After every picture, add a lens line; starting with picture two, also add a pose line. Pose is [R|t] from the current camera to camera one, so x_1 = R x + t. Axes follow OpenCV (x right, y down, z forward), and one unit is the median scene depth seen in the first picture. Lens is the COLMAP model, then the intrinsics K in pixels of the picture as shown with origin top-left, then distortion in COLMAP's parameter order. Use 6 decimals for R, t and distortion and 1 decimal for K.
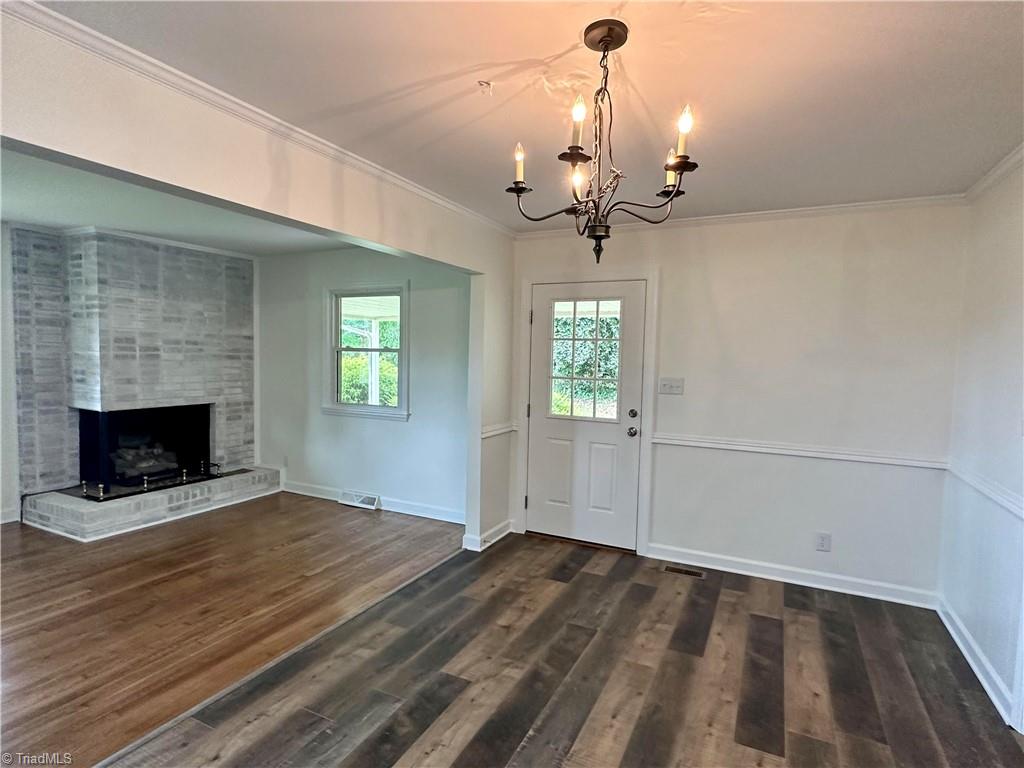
lens RADIAL K [[542.5, 0, 507.6], [0, 542.5, 383.0], [0, 0, 1]] dist [0.000800, 0.001760]
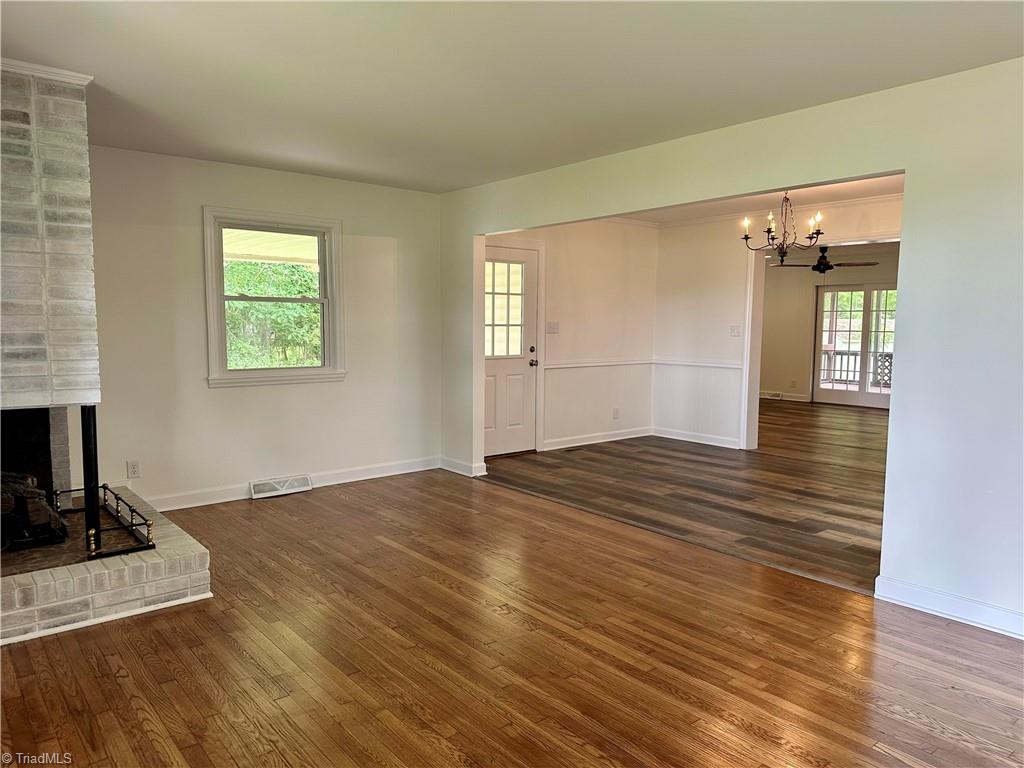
lens RADIAL K [[727.9, 0, 508.1], [0, 727.9, 382.2], [0, 0, 1]] dist [0.032562, -0.032454]
pose [[0.388641, -0.096776, 0.916293, -1.473830], [0.043748, 0.995285, 0.086563, -0.022436], [-0.920350, 0.006444, 0.391042, 0.342165]]
